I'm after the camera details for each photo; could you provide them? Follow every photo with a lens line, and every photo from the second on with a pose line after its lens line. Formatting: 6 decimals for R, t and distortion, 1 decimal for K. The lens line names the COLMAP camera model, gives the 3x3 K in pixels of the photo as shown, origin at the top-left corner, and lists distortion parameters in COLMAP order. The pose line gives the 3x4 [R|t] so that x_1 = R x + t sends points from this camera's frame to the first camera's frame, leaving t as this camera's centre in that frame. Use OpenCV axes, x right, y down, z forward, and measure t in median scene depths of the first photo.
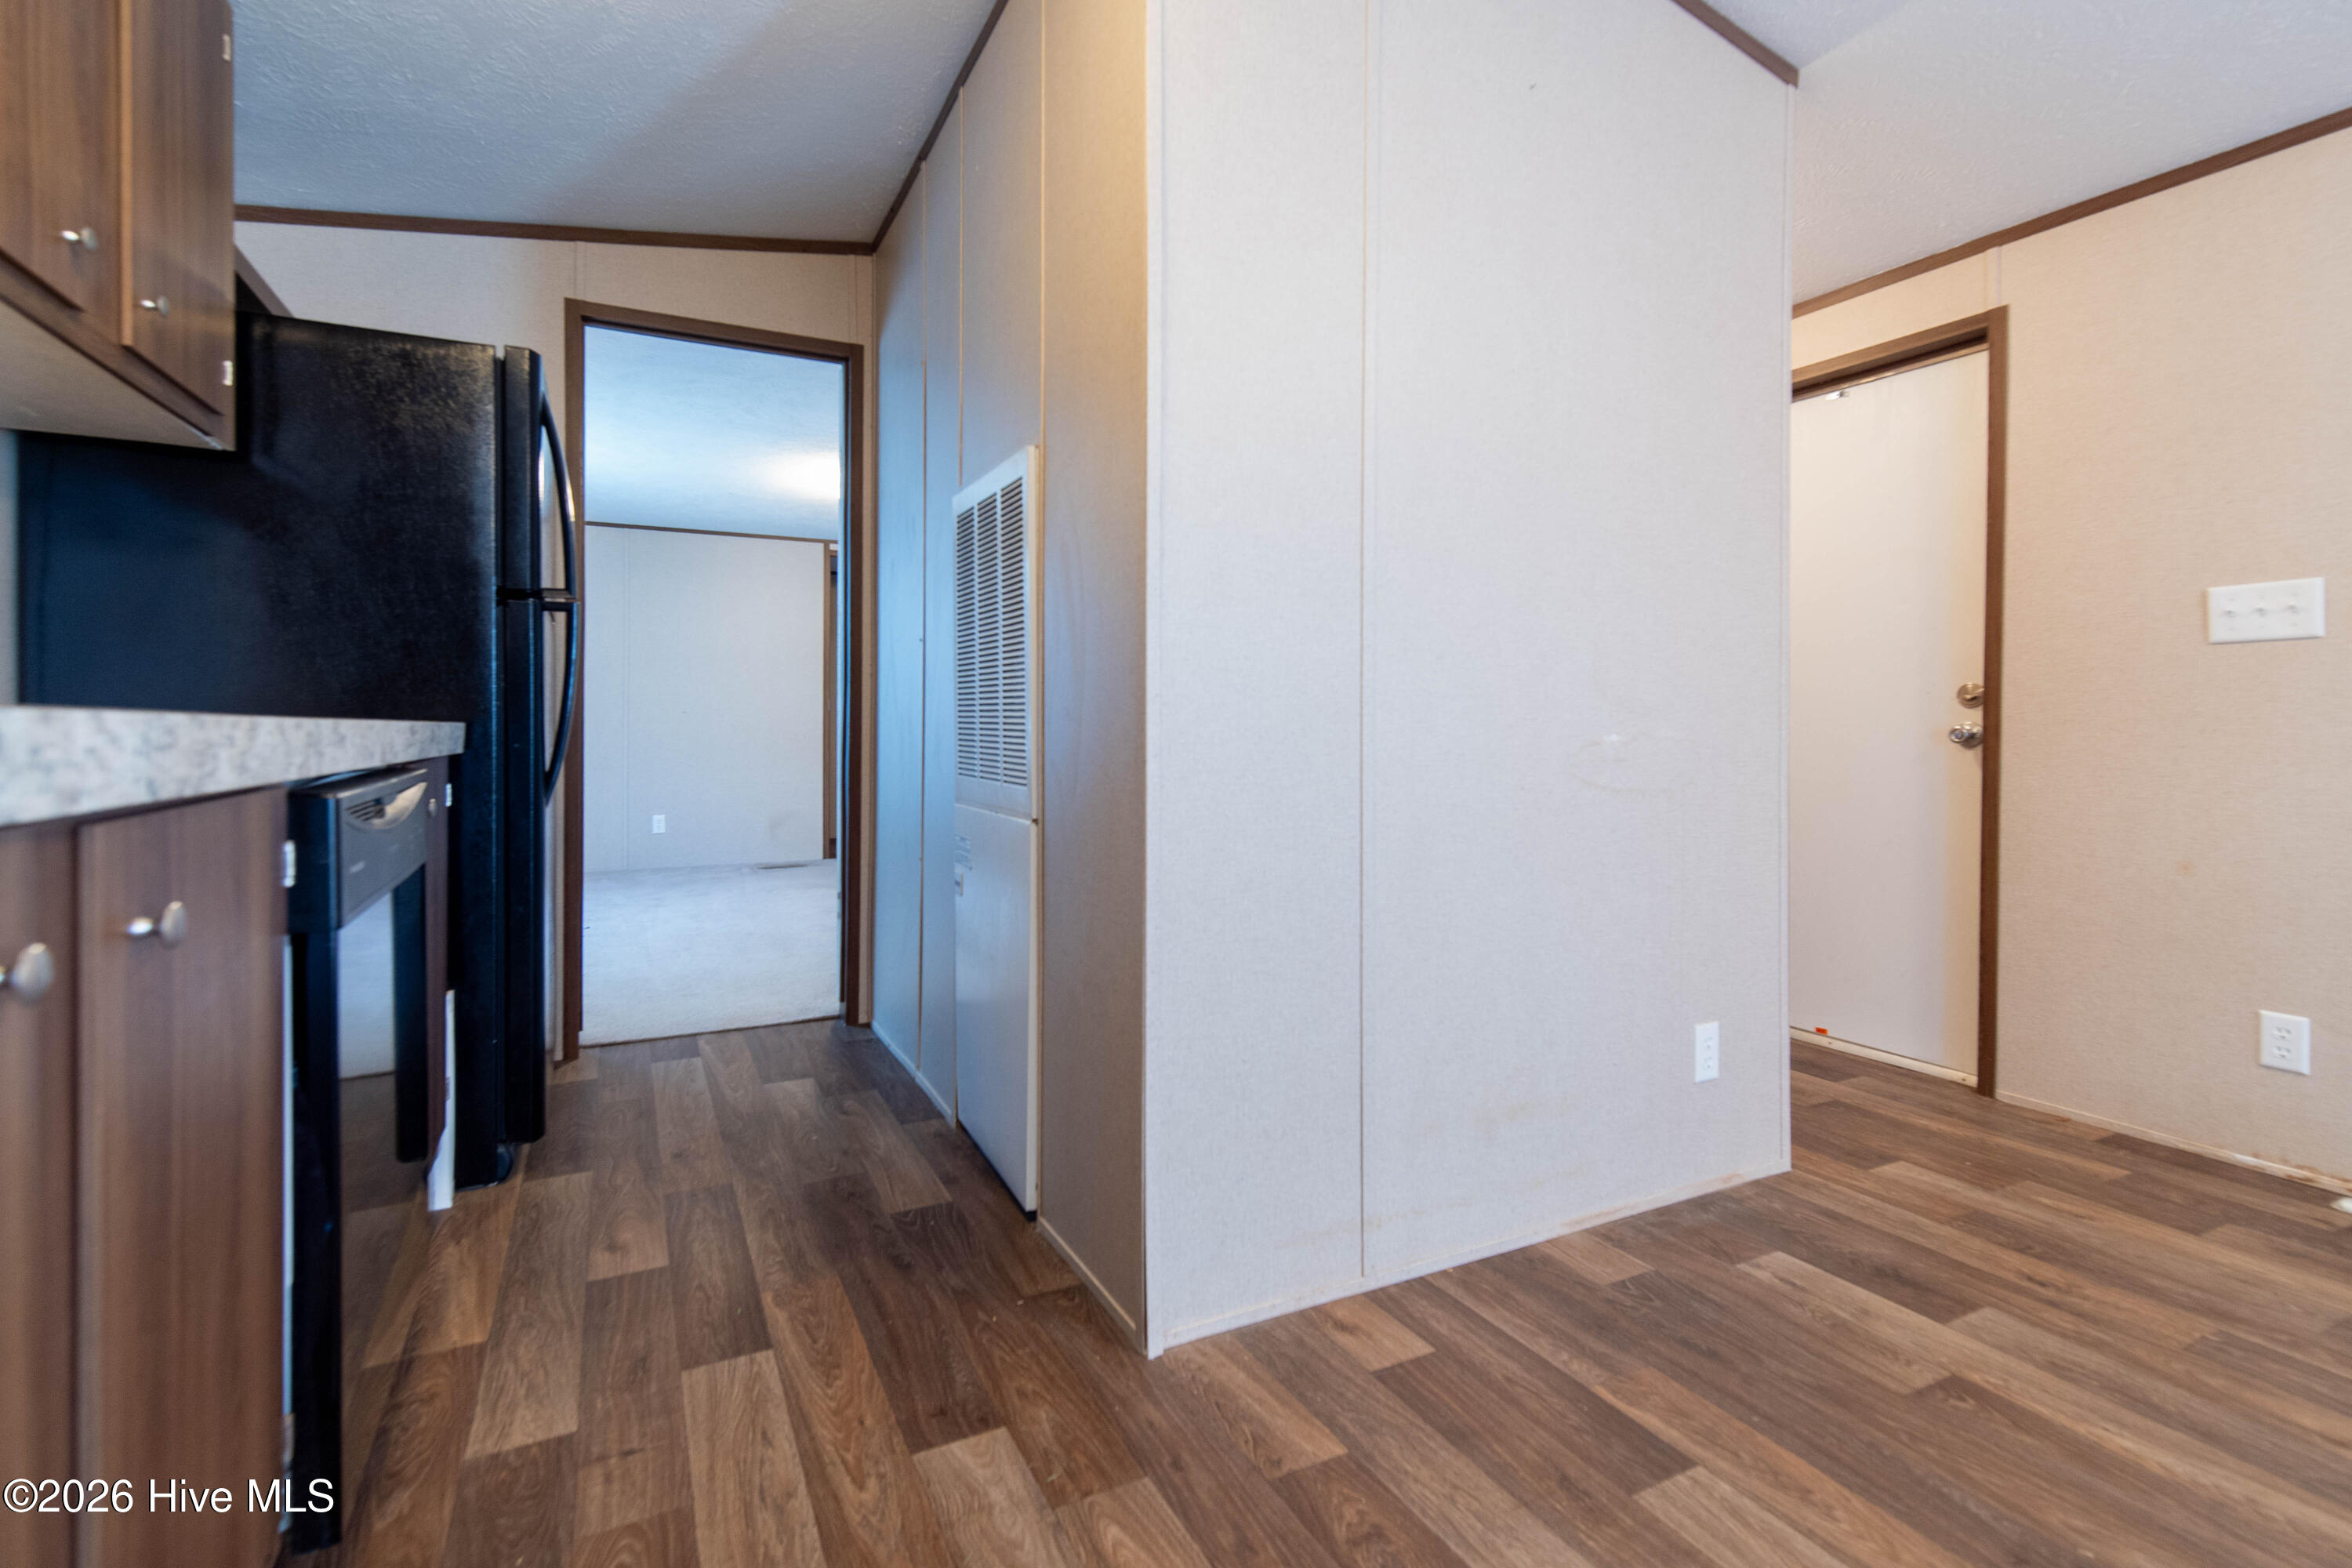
lens RADIAL K [[1053.7, 0, 1128.0], [0, 1053.7, 743.1], [0, 0, 1]] dist [0.001440, 0.000418]
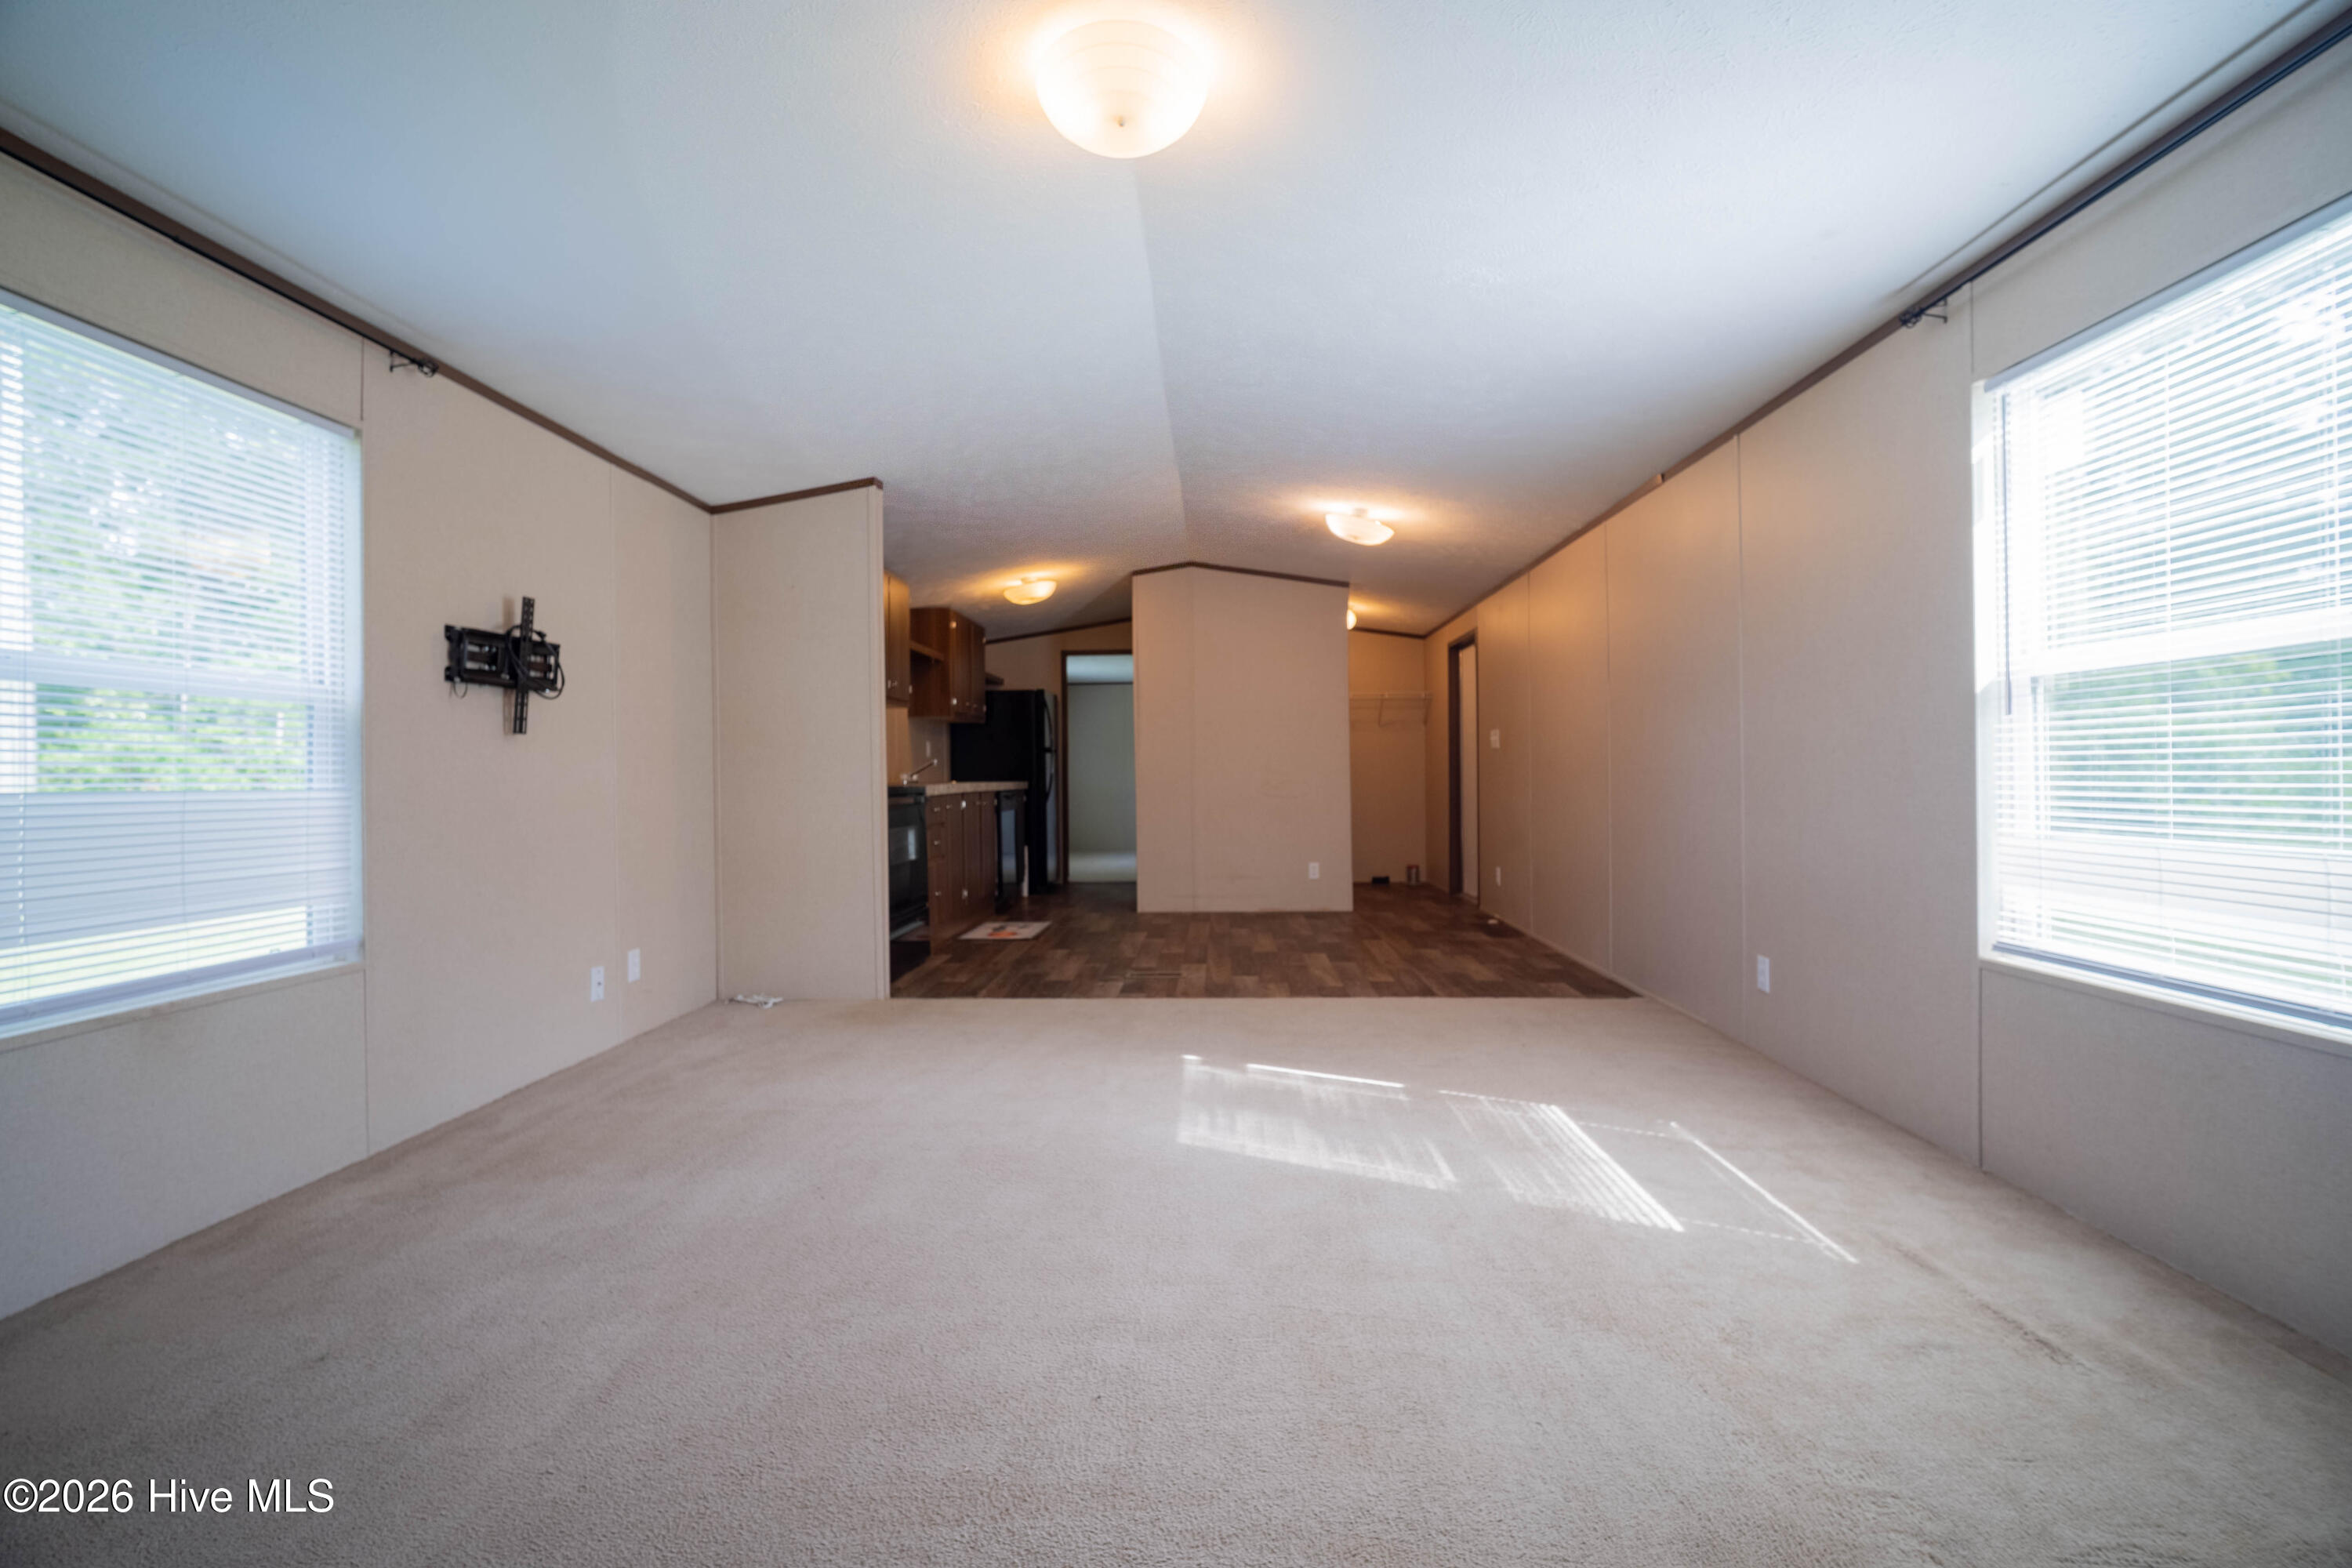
lens RADIAL K [[1074.6, 0, 1160.7], [0, 1074.6, 768.8], [0, 0, 1]] dist [-0.001079, -0.000209]
pose [[0.873653, -0.015306, -0.486309, 2.135499], [0.006121, 0.999772, -0.020469, 0.023681], [0.486511, 0.014906, 0.873547, -2.769929]]
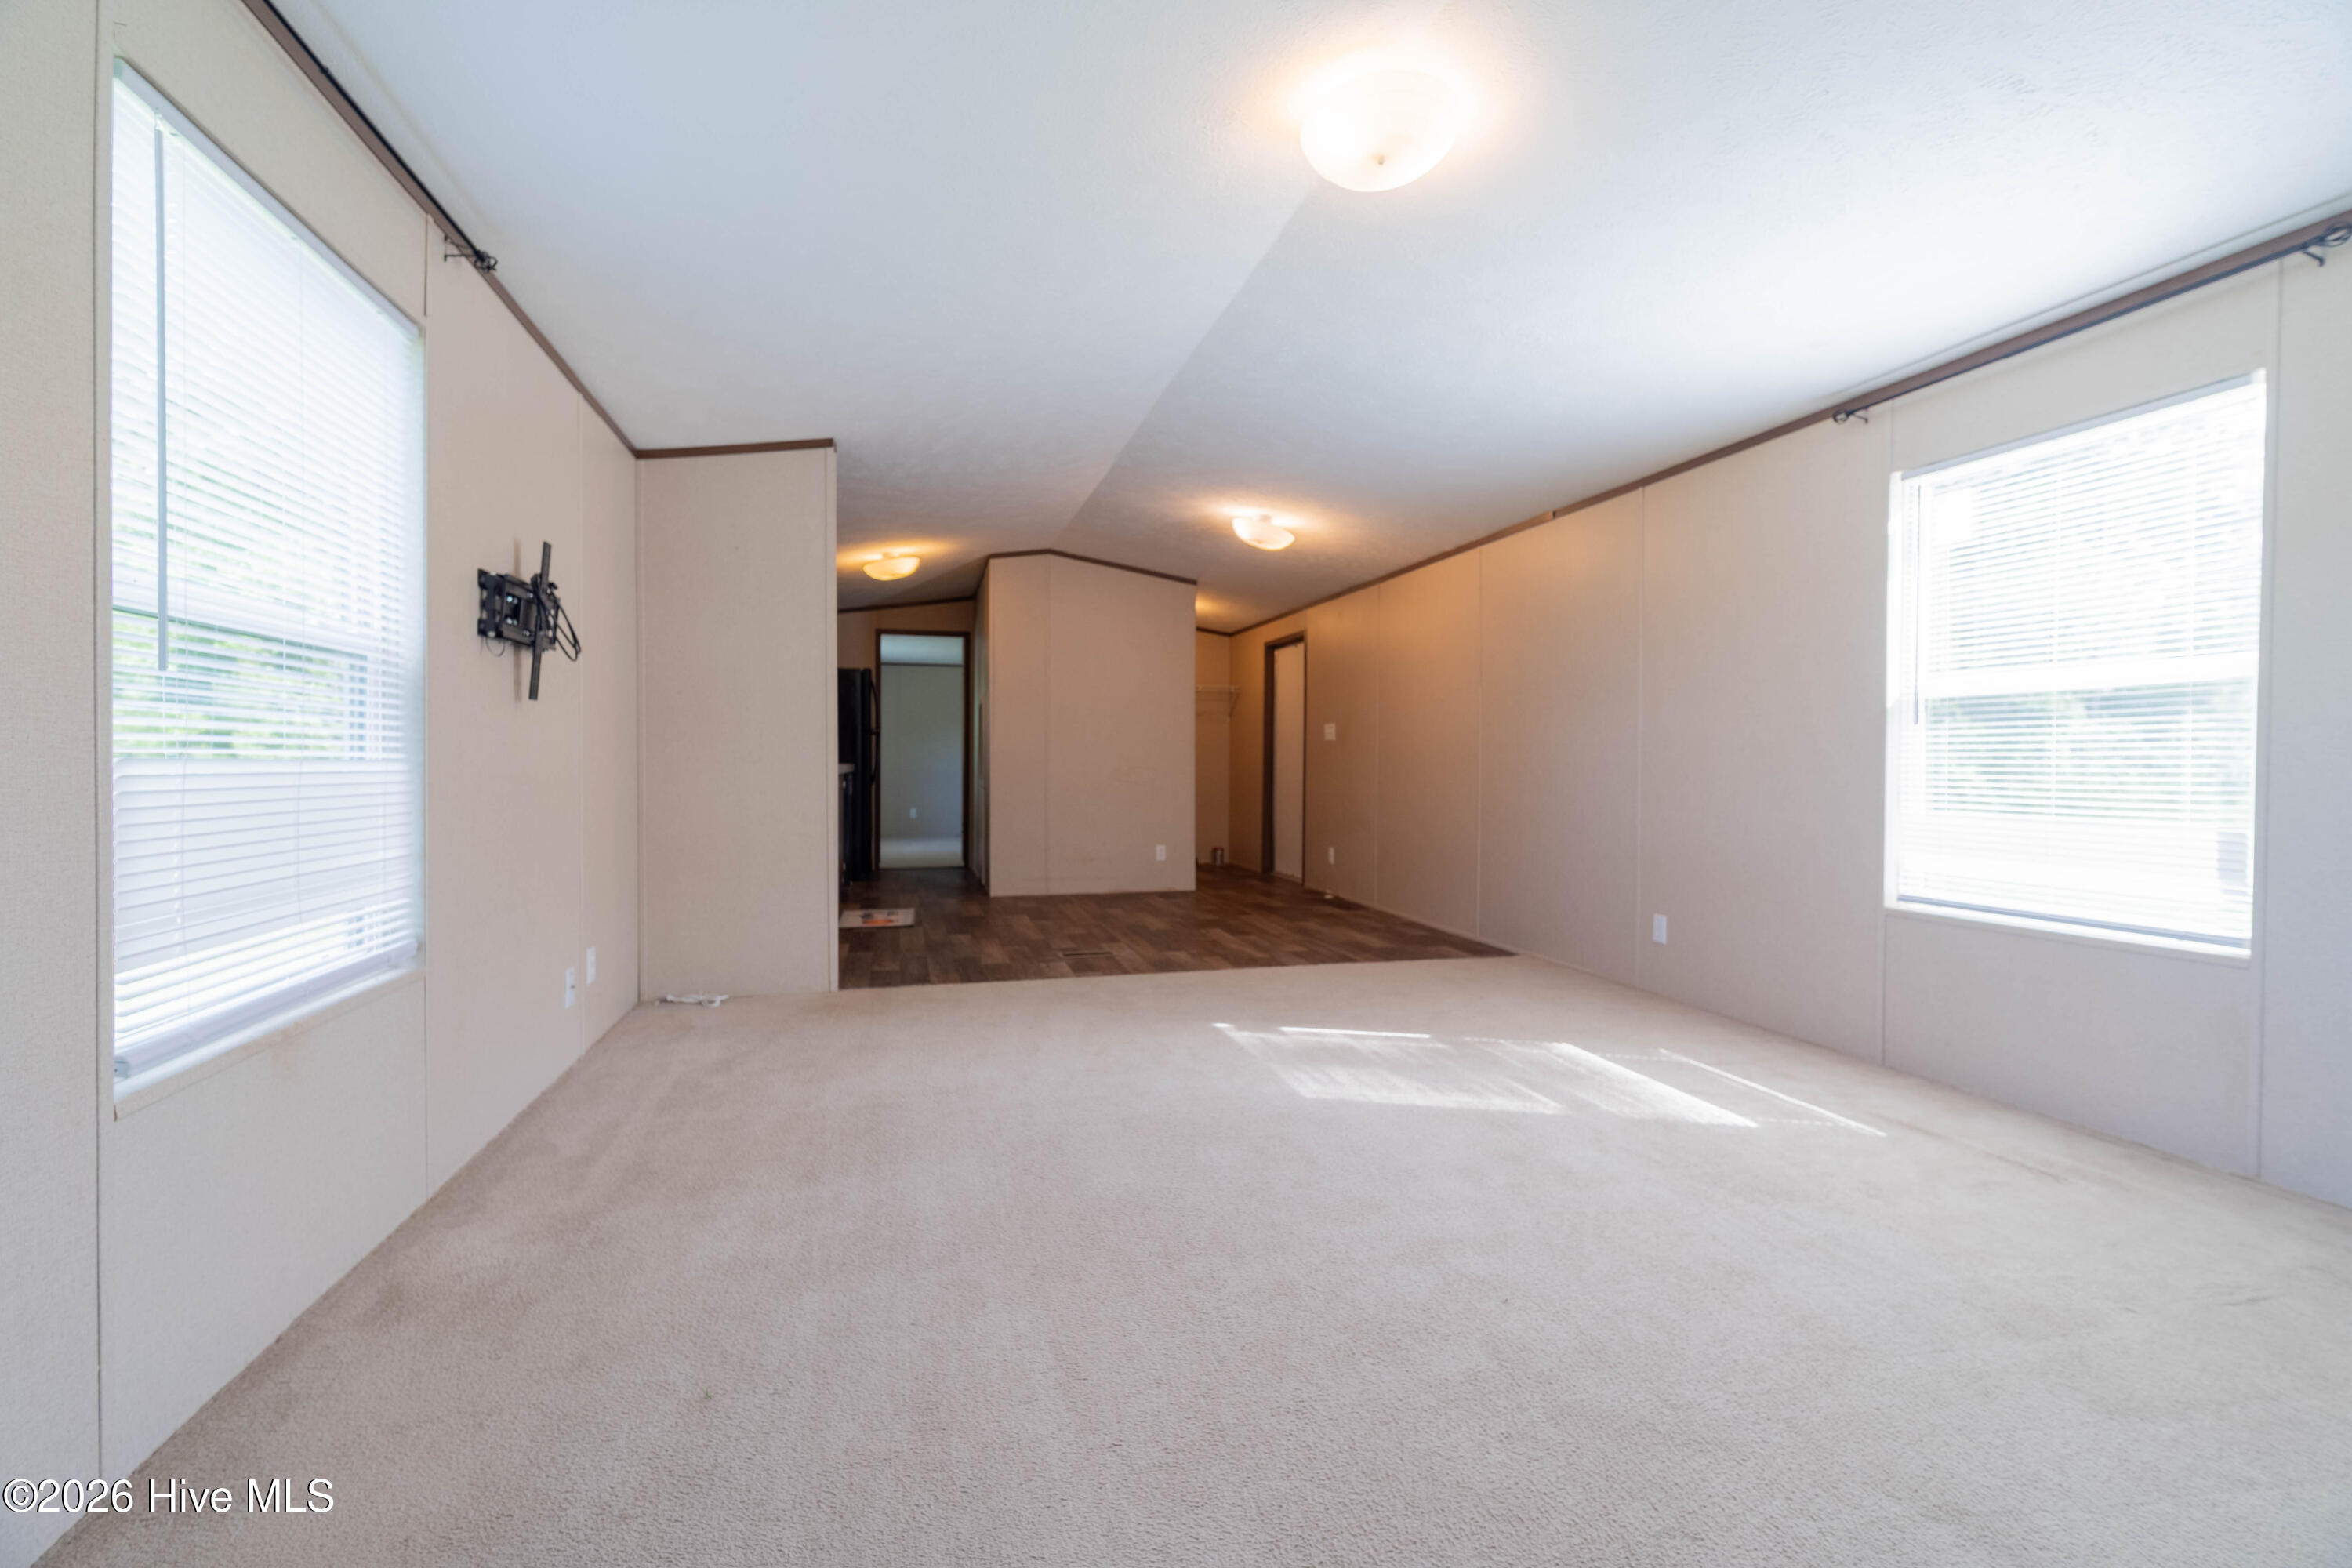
lens RADIAL K [[1064.6, 0, 1179.1], [0, 1064.6, 771.5], [0, 0, 1]] dist [0.011753, -0.000012]
pose [[0.983336, 0.003640, -0.181761, 1.485397], [-0.004755, 0.999972, -0.005701, 0.029614], [0.181735, 0.006470, 0.983326, -3.090503]]
